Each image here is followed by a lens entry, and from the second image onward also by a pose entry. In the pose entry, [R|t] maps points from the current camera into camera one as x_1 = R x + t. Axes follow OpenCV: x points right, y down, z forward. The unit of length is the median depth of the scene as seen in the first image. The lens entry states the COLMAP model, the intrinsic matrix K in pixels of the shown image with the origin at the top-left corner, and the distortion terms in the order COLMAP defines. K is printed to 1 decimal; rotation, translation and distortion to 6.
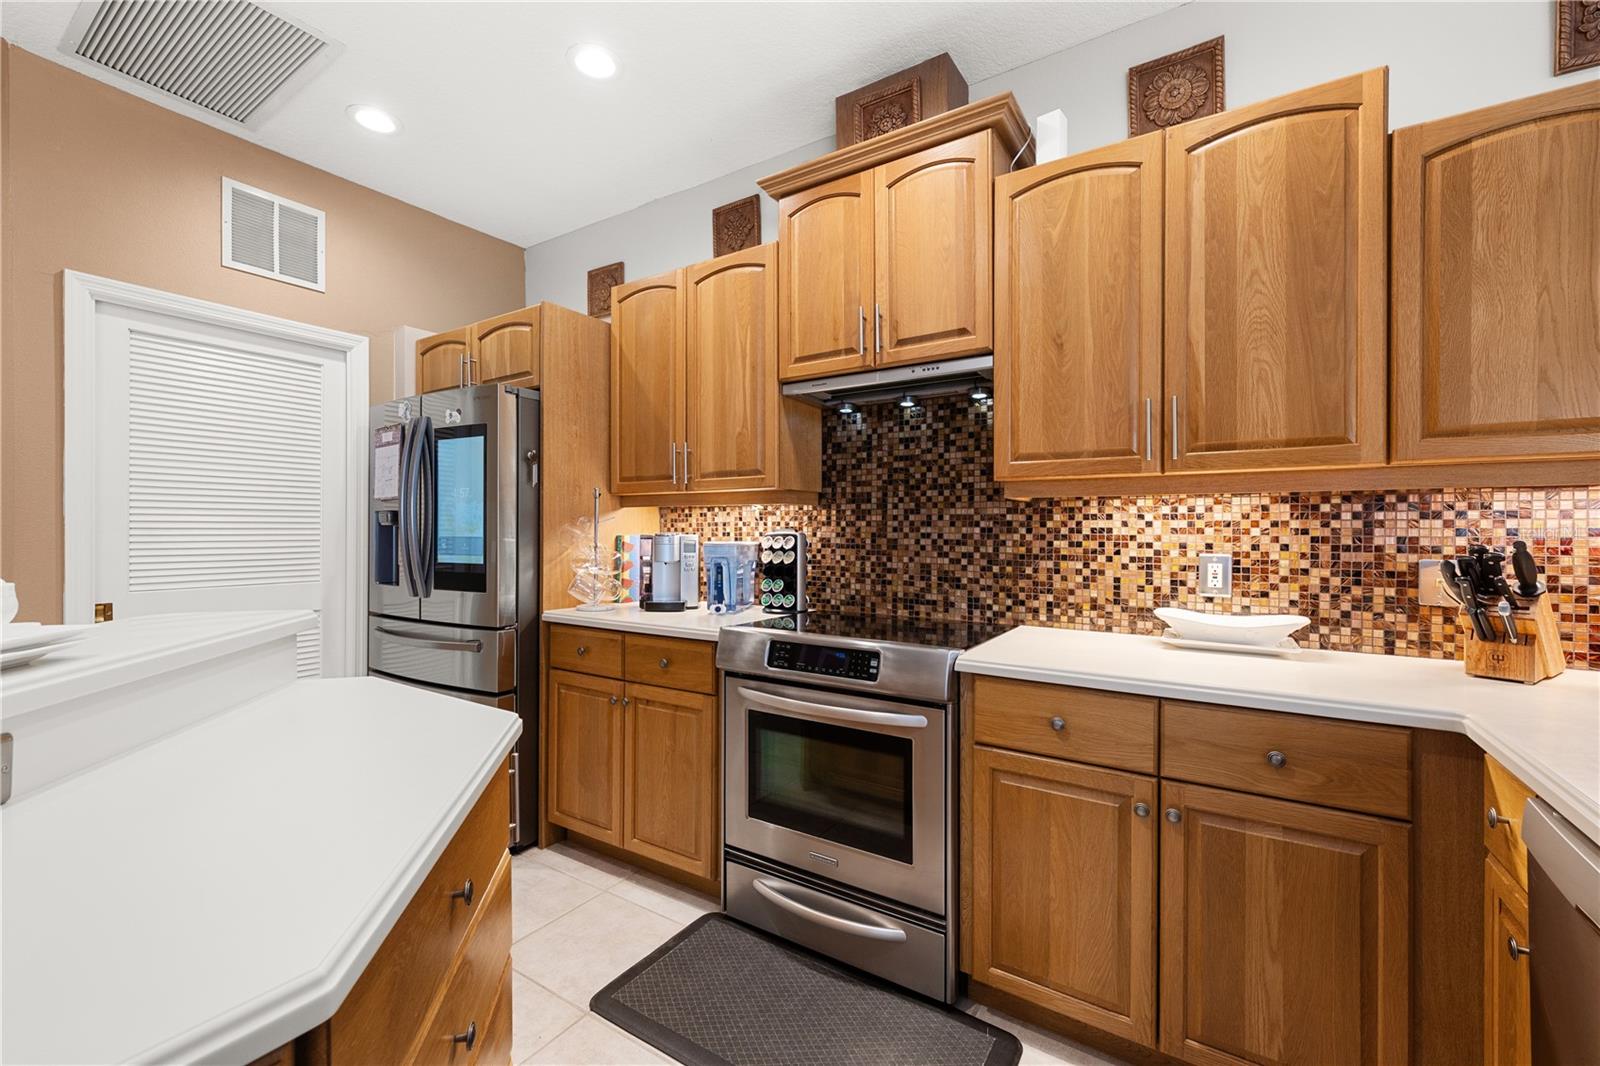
lens RADIAL K [[659.2, 0, 797.0], [0, 659.2, 529.7], [0, 0, 1]] dist [0.001693, -0.000096]
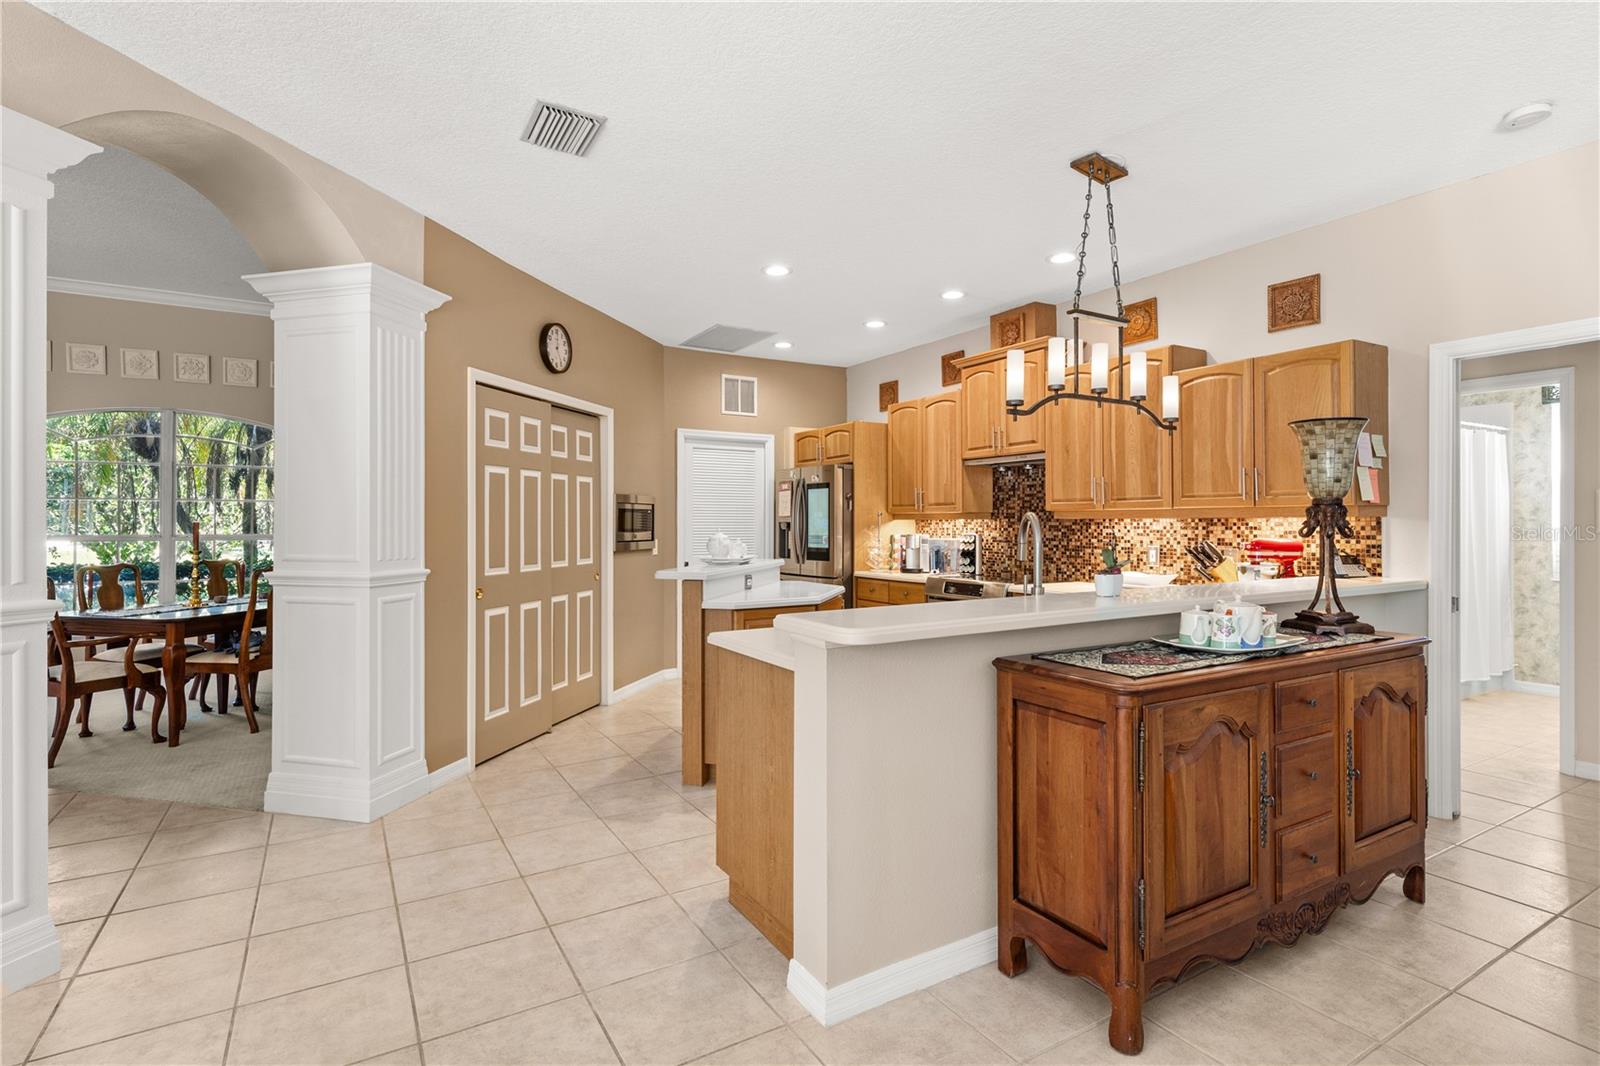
lens RADIAL K [[781.2, 0, 797.6], [0, 781.2, 524.7], [0, 0, 1]] dist [0.002247, -0.000048]
pose [[0.897565, -0.000318, -0.440883, 0.593932], [-0.000107, 1.000000, -0.000940, -0.022468], [0.440883, 0.000891, 0.897564, -1.415949]]
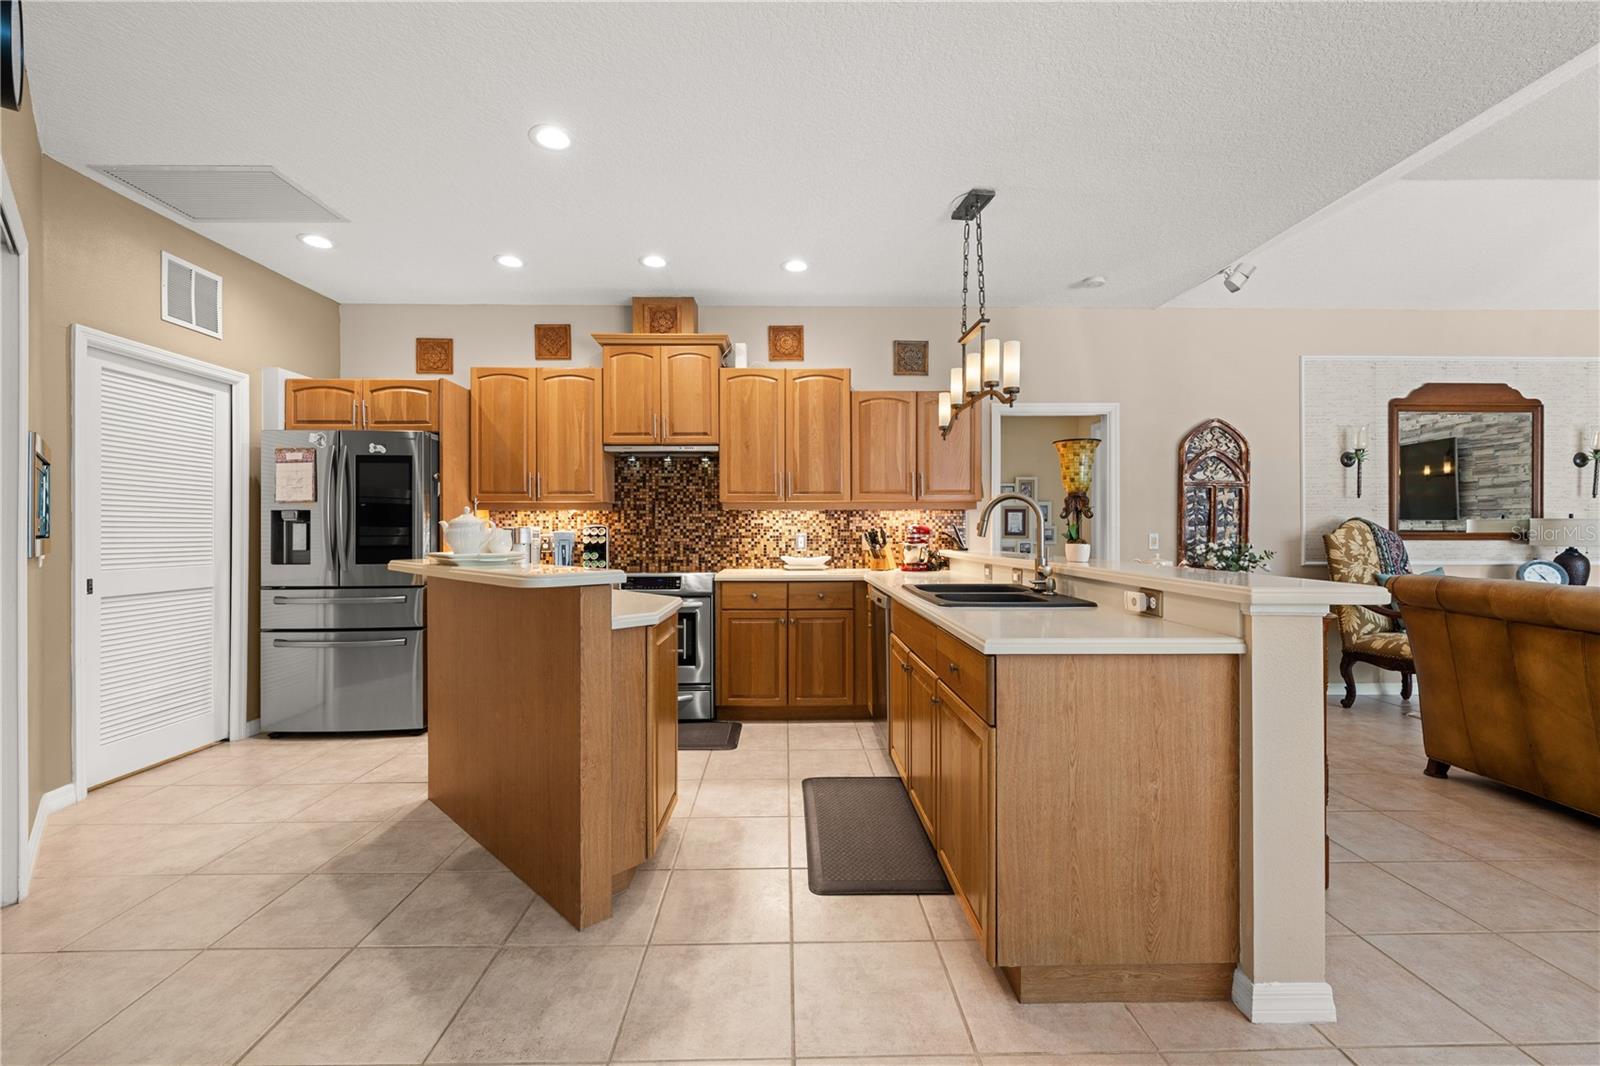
lens RADIAL K [[659.2, 0, 800.6], [0, 659.2, 531.6], [0, 0, 1]] dist [0.001693, -0.000096]
pose [[0.827652, -0.002850, 0.561234, -0.626812], [0.003940, 0.999992, -0.000732, 0.025678], [-0.561227, 0.002817, 0.827657, -0.867512]]
